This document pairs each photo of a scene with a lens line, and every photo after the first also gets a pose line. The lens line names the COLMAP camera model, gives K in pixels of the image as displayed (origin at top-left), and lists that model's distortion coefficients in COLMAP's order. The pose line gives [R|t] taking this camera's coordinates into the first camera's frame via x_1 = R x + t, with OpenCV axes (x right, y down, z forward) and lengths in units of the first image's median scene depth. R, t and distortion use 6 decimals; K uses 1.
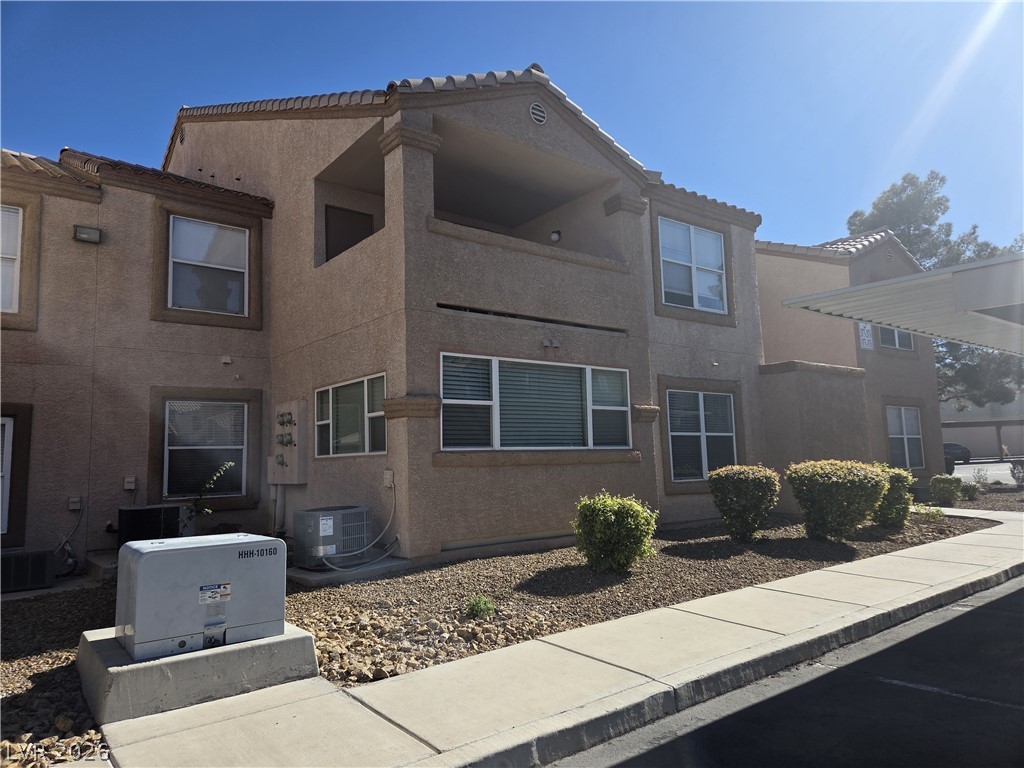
lens RADIAL K [[688.0, 0, 512.7], [0, 688.0, 390.3], [0, 0, 1]] dist [0.083005, -0.072544]
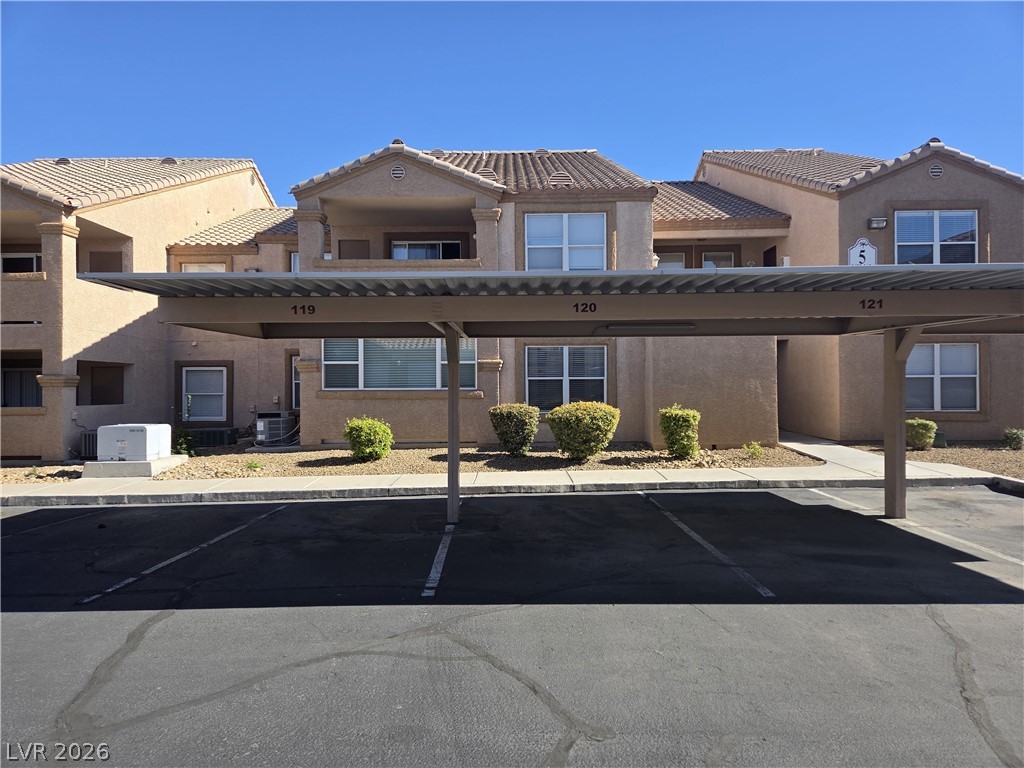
lens RADIAL K [[688.0, 0, 512.7], [0, 688.0, 390.3], [0, 0, 1]] dist [0.083005, -0.072544]
pose [[0.784040, 0.029590, -0.620004, 1.288077], [0.048000, 0.992982, 0.108090, -0.077042], [0.618851, -0.114507, 0.777117, -0.101848]]
